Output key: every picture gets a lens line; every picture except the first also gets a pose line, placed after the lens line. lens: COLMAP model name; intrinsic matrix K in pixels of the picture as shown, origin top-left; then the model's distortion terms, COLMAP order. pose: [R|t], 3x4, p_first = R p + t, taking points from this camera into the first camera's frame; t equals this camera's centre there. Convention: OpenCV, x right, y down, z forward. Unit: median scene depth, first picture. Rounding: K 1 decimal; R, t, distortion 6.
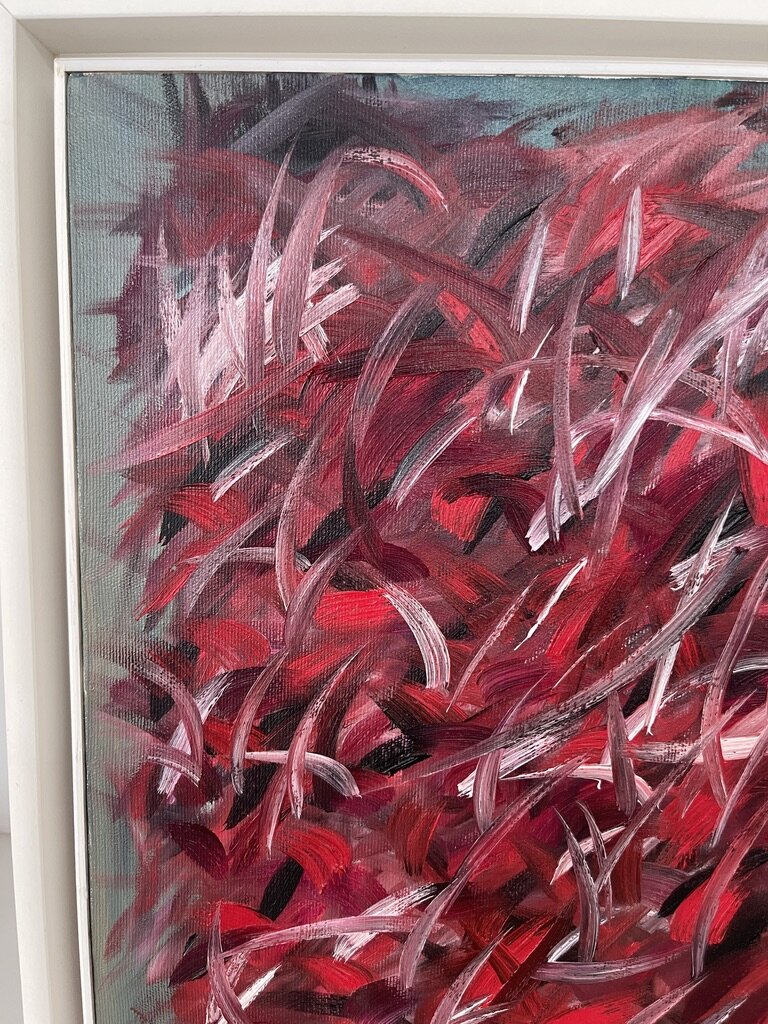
lens RADIAL K [[743.8, 0, 384.0], [0, 743.8, 512.0], [0, 0, 1]] dist [0.001666, -0.001941]
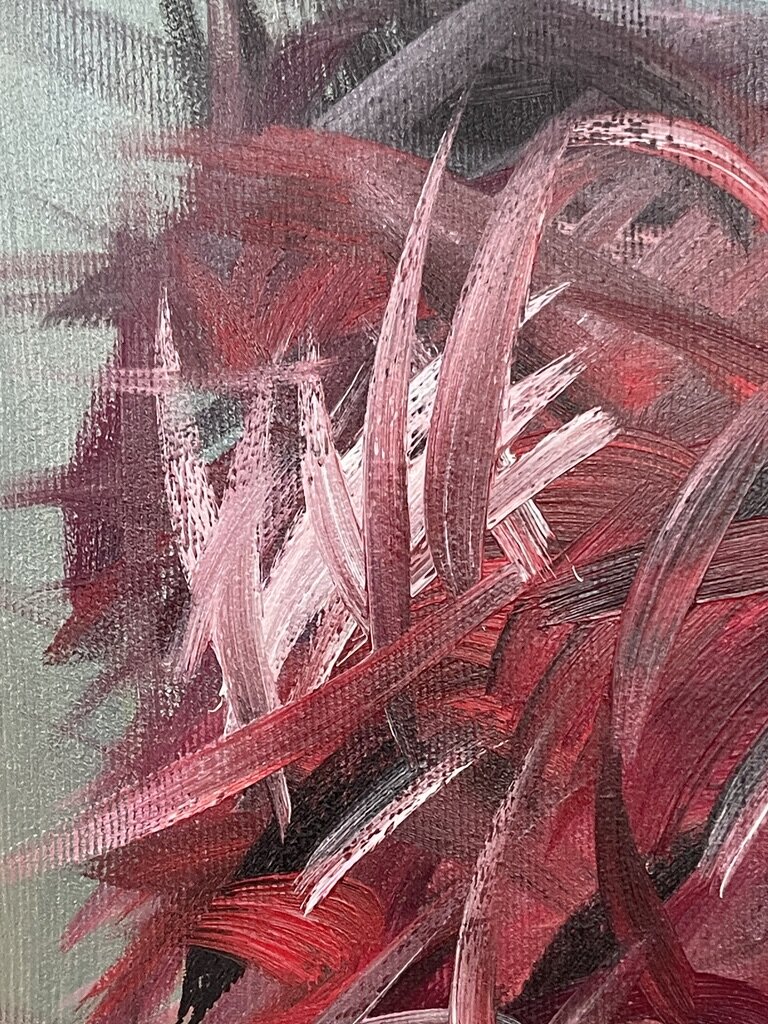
lens RADIAL K [[2907.6, 0, 384.0], [0, 2907.6, 512.0], [0, 0, 1]] dist [0.100487, -0.068487]
pose [[0.987325, -0.063619, -0.145405, 0.075741], [0.028170, 0.971844, -0.233935, 0.152734], [0.156194, 0.226874, 0.961318, -0.656559]]
